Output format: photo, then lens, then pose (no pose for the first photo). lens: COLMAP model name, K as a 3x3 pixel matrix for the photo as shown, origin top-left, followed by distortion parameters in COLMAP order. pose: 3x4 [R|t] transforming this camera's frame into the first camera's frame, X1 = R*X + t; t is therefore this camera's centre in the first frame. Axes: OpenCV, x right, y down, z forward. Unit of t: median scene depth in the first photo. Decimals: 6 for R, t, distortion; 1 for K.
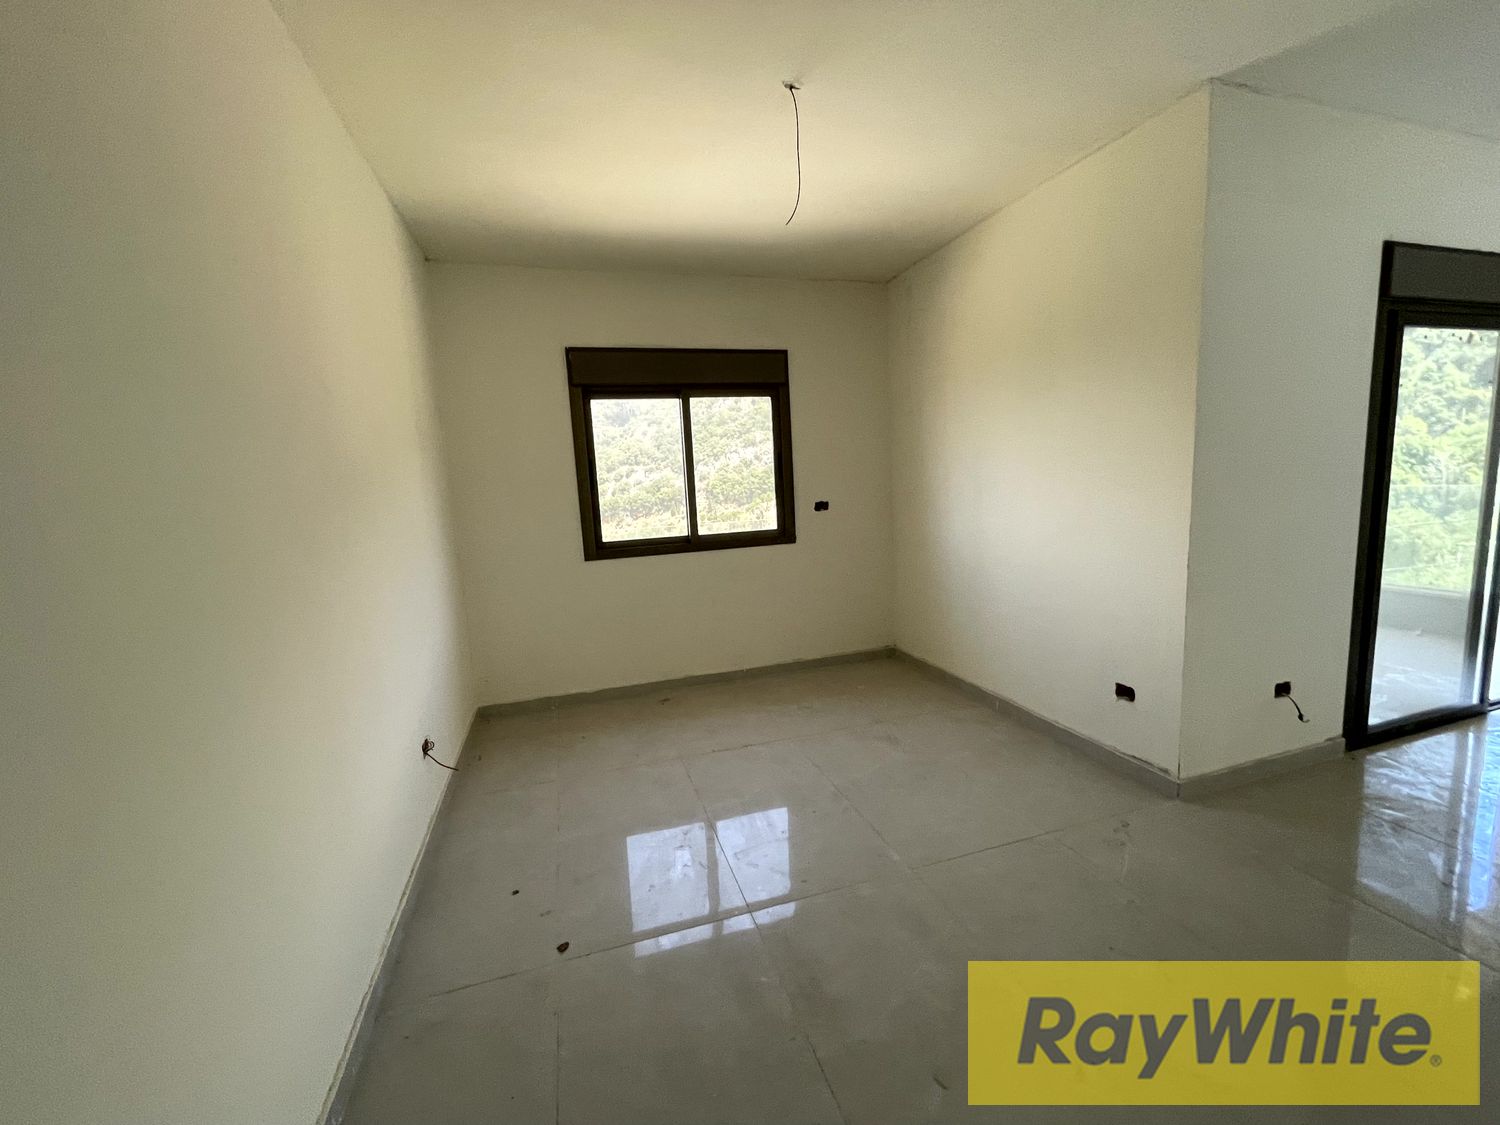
lens RADIAL K [[606.5, 0, 752.1], [0, 606.5, 563.5], [0, 0, 1]] dist [-0.001079, -0.000051]
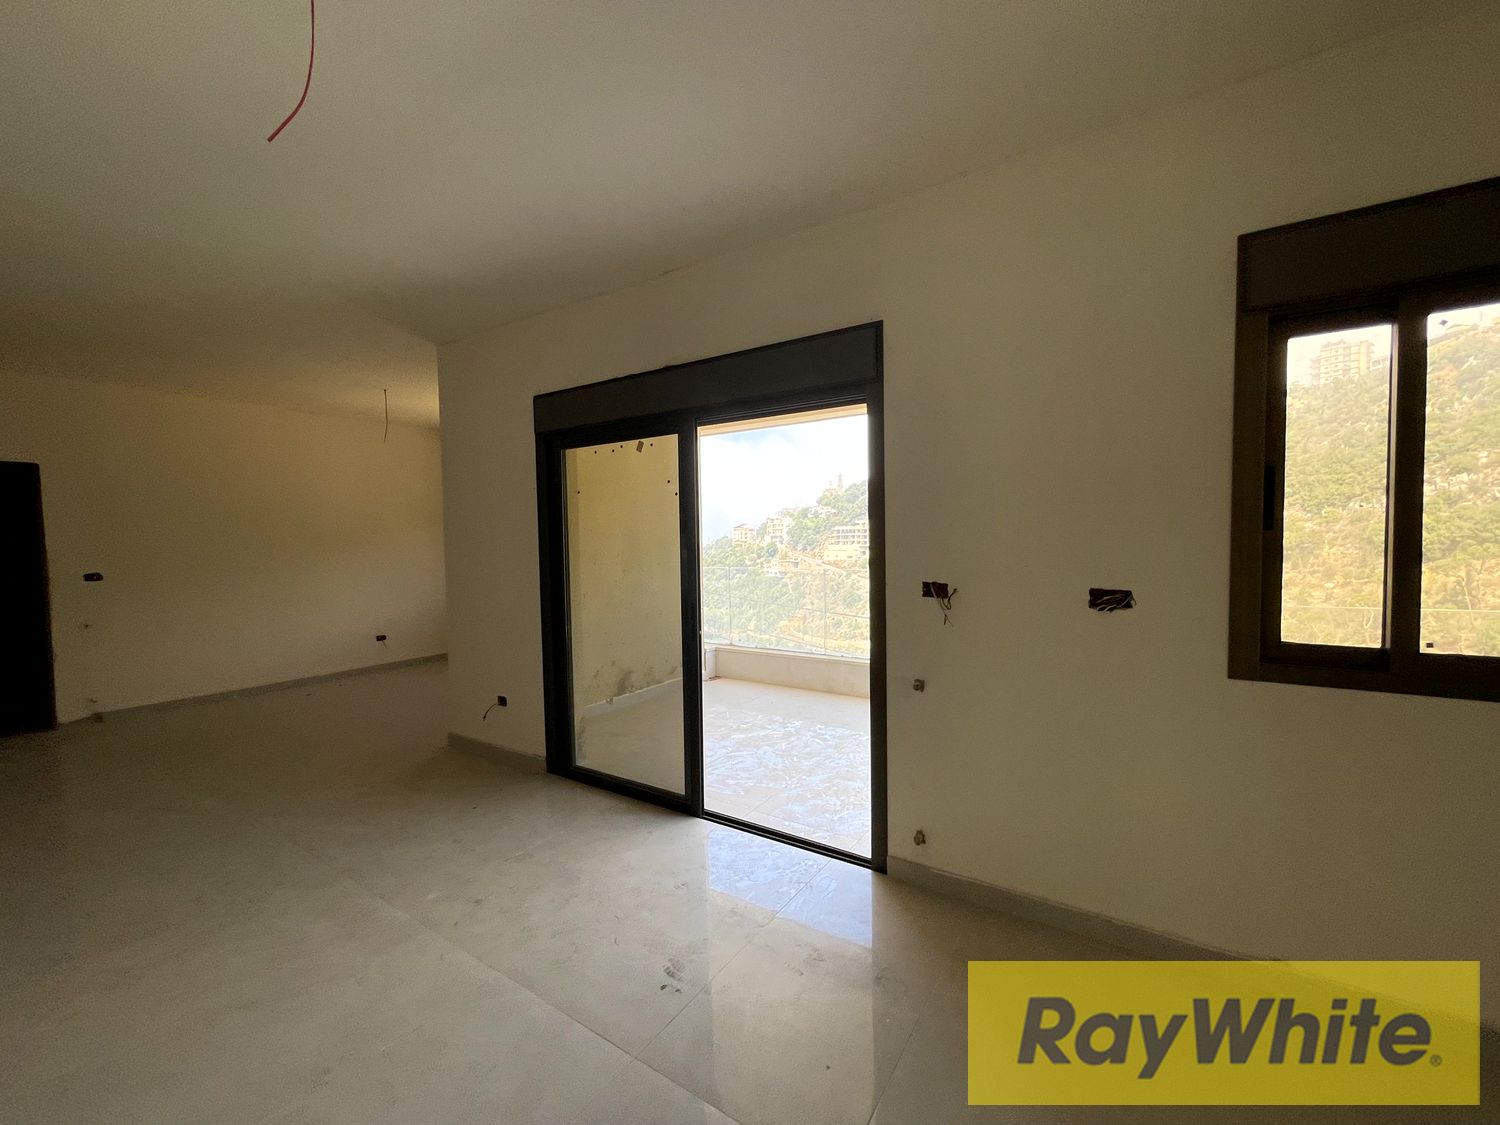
lens RADIAL K [[606.5, 0, 755.1], [0, 606.5, 564.7], [0, 0, 1]] dist [-0.001079, -0.000051]
pose [[0.630373, 0.075037, -0.772657, 1.620121], [-0.119593, 0.992822, -0.001152, -0.130891], [0.767025, 0.093131, 0.634822, 0.345298]]
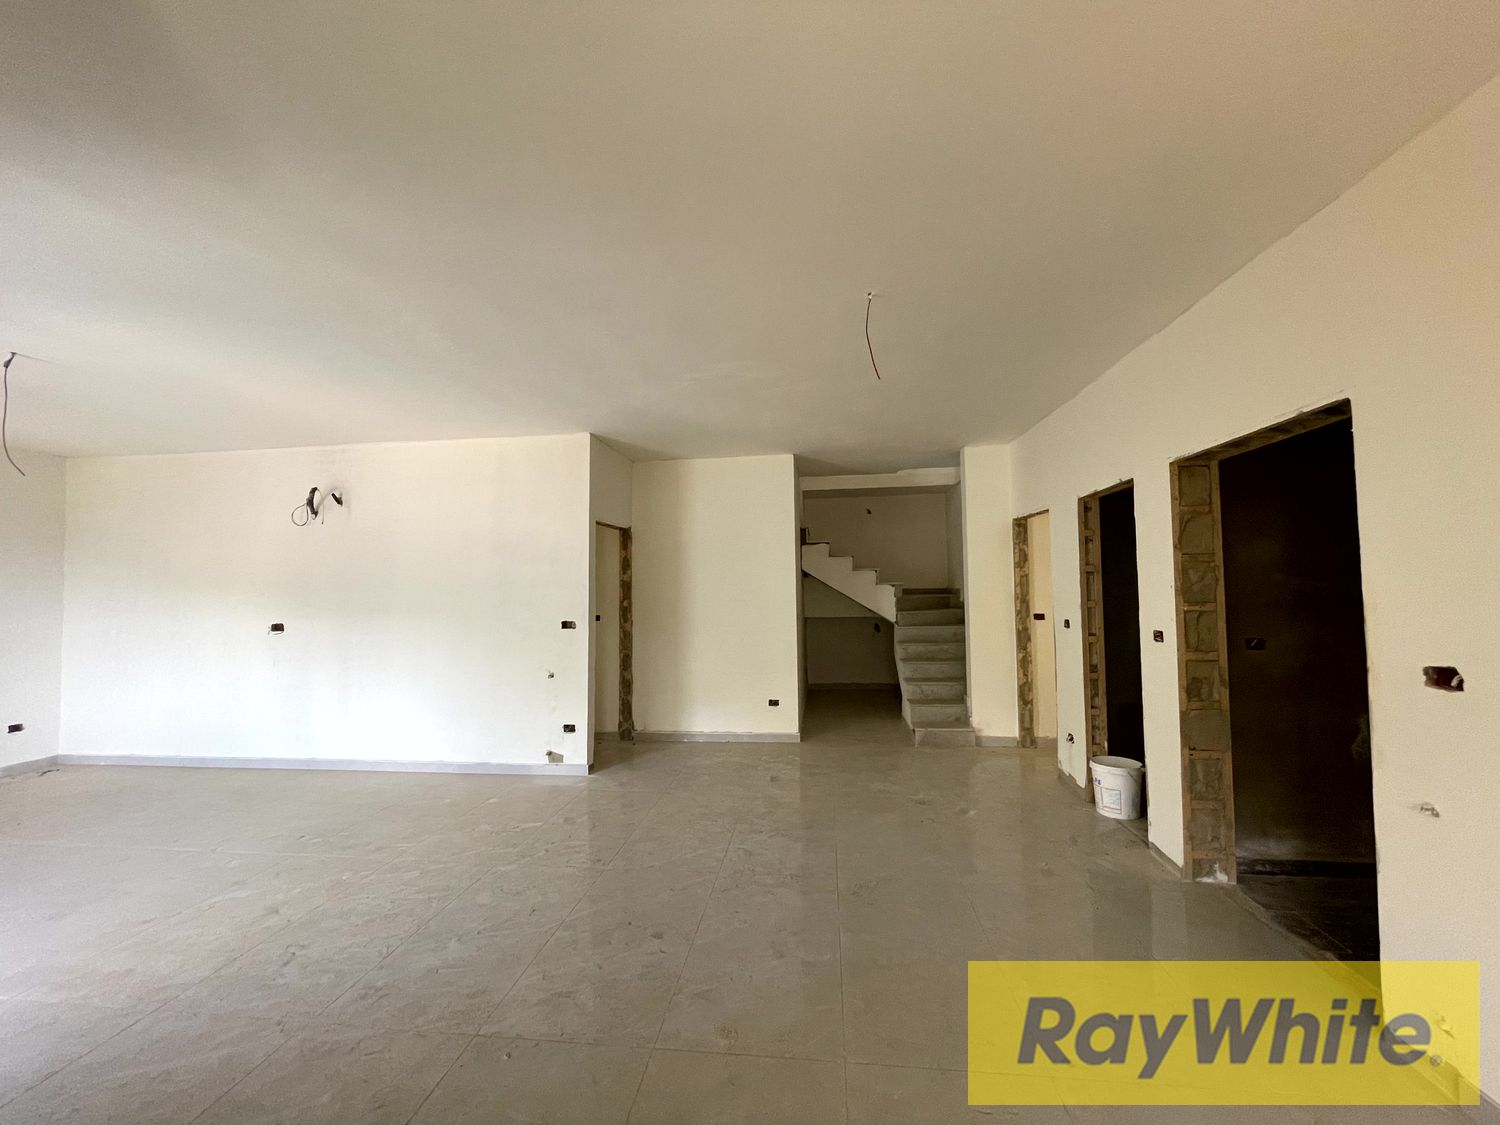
lens RADIAL K [[606.5, 0, 753.5], [0, 606.5, 561.8], [0, 0, 1]] dist [-0.001079, -0.000051]
pose [[-0.909868, 0.082392, 0.406635, 0.078997], [0.117149, 0.991221, 0.061287, -0.114836], [-0.398015, 0.103400, -0.911533, 0.687566]]
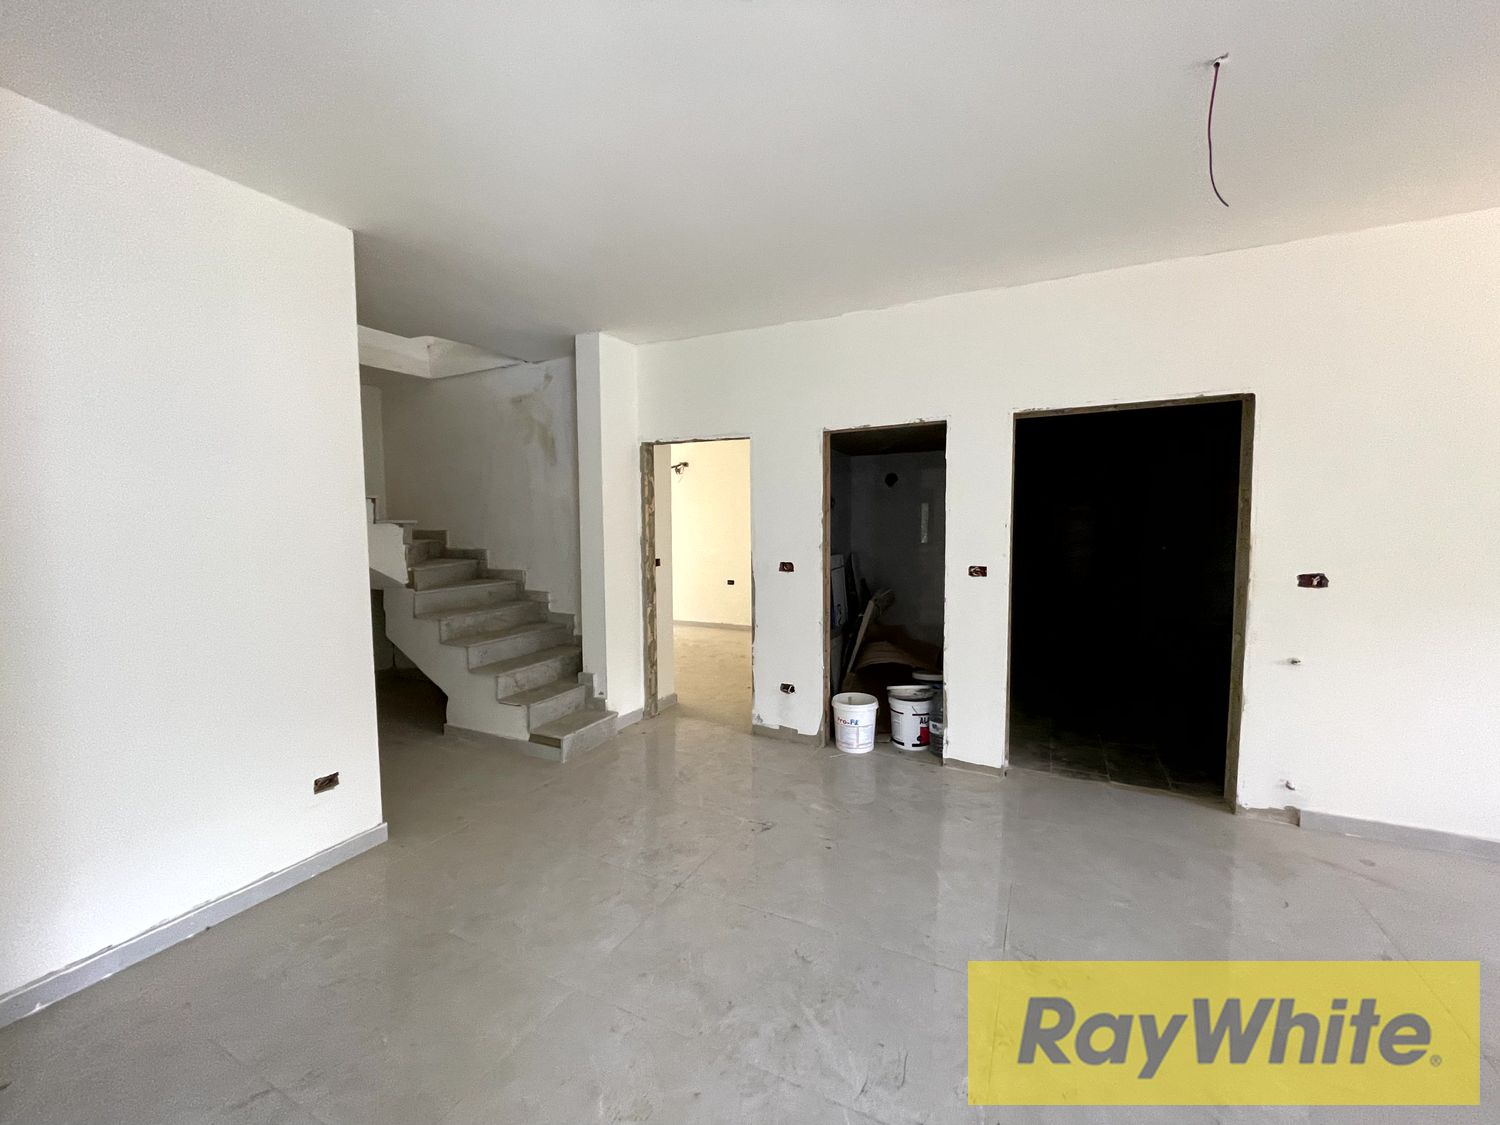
lens RADIAL K [[606.5, 0, 752.8], [0, 606.5, 564.4], [0, 0, 1]] dist [-0.001079, -0.000051]
pose [[-0.691881, 0.105356, -0.714283, 0.787377], [-0.056203, 0.978436, 0.198758, -0.070050], [0.719820, 0.177662, -0.671040, 0.095669]]
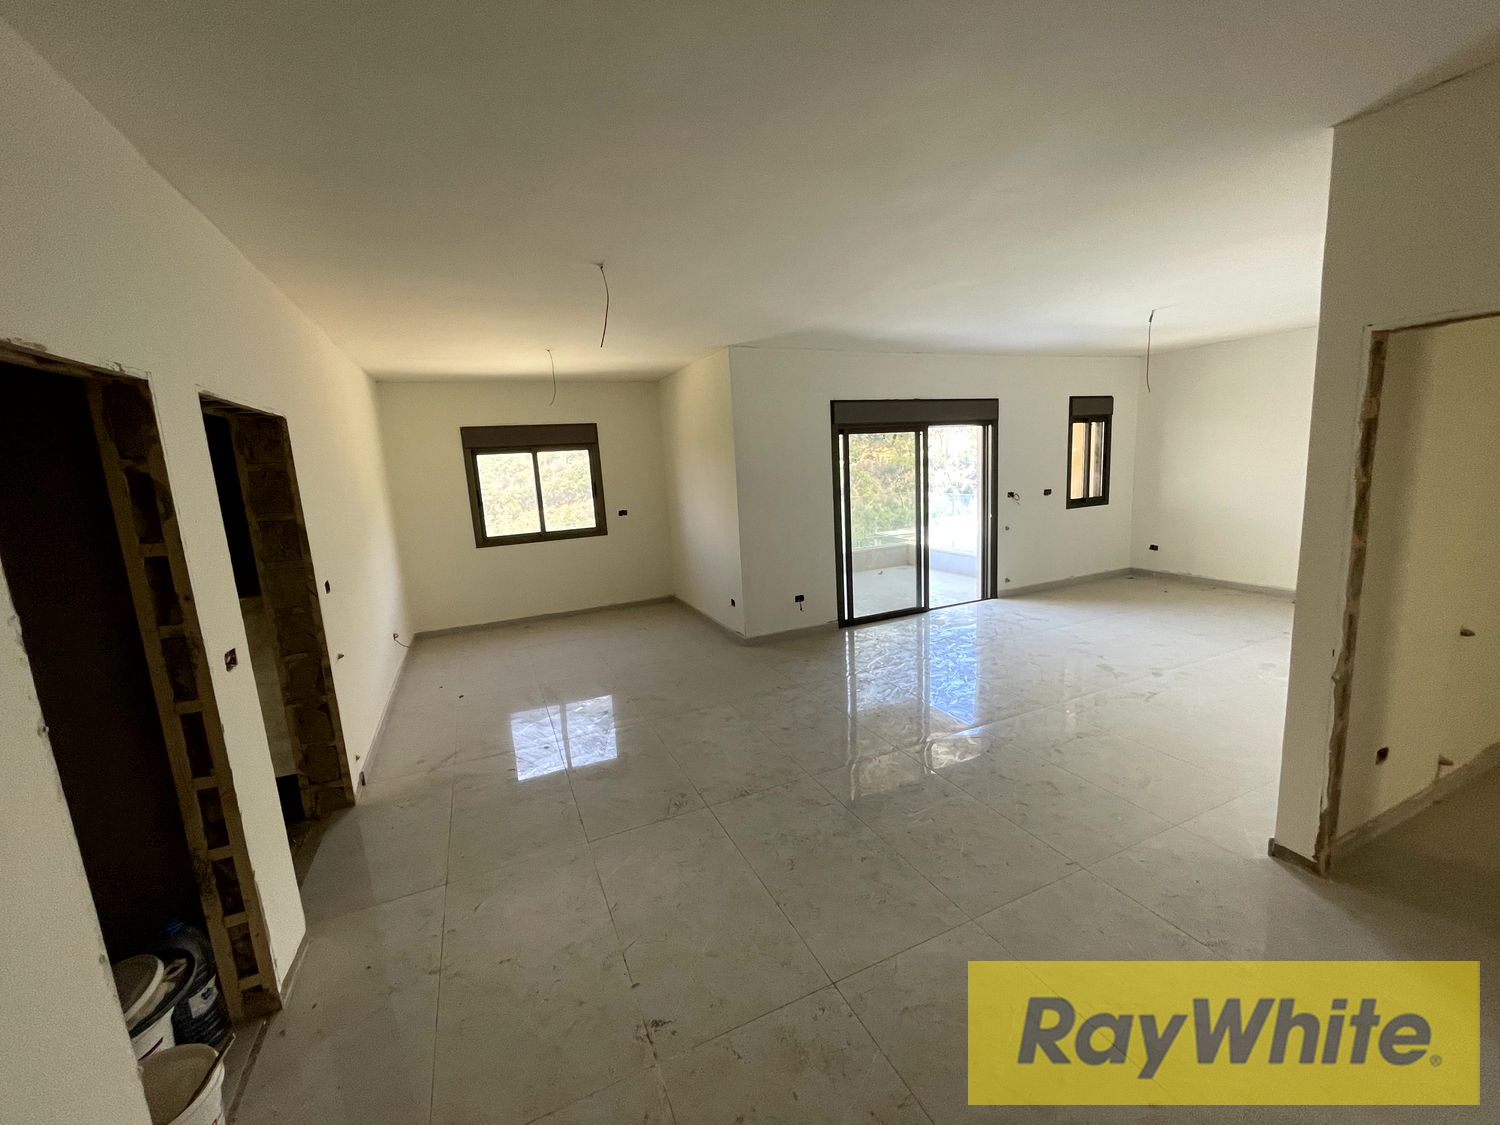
lens RADIAL K [[606.5, 0, 751.8], [0, 606.5, 566.4], [0, 0, 1]] dist [-0.001079, -0.000051]
pose [[0.993097, -0.024324, 0.114745, 0.306449], [0.020972, 0.999320, 0.030332, 0.011947], [-0.115404, -0.027716, 0.992932, -0.817324]]
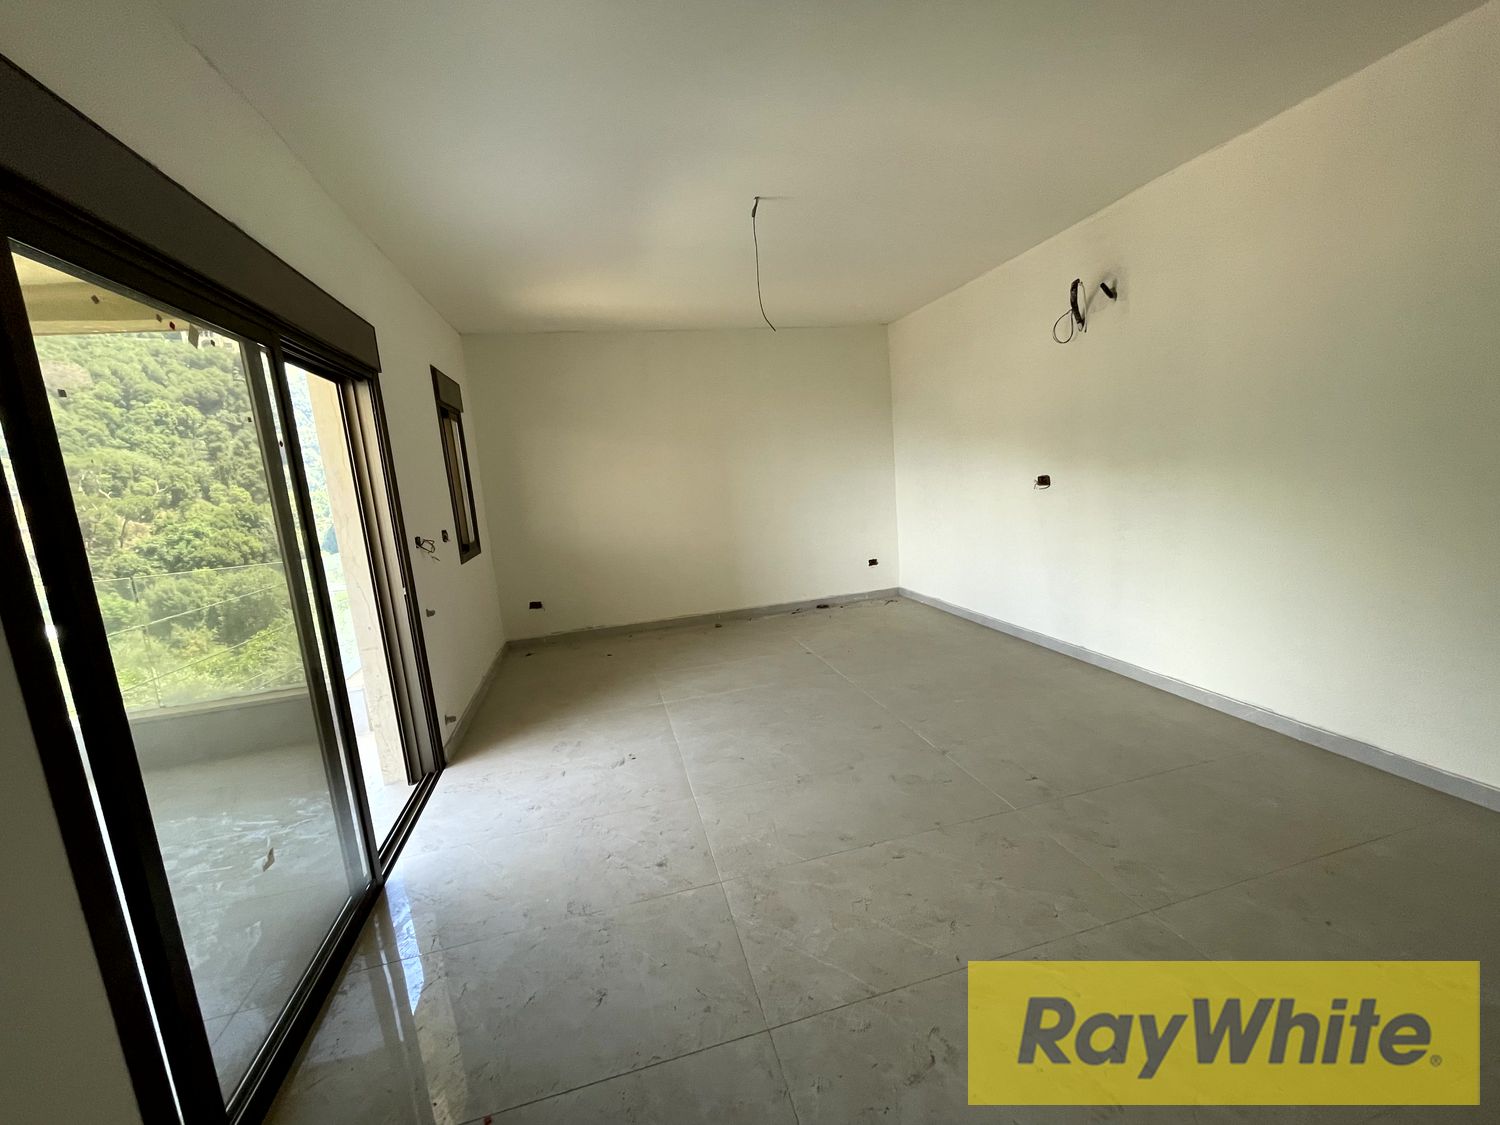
lens RADIAL K [[606.5, 0, 751.2], [0, 606.5, 563.4], [0, 0, 1]] dist [-0.001079, -0.000051]
pose [[0.056864, -0.104801, 0.992866, 0.466694], [0.212247, 0.973012, 0.090549, -0.077324], [-0.975560, 0.205584, 0.077573, 0.361276]]
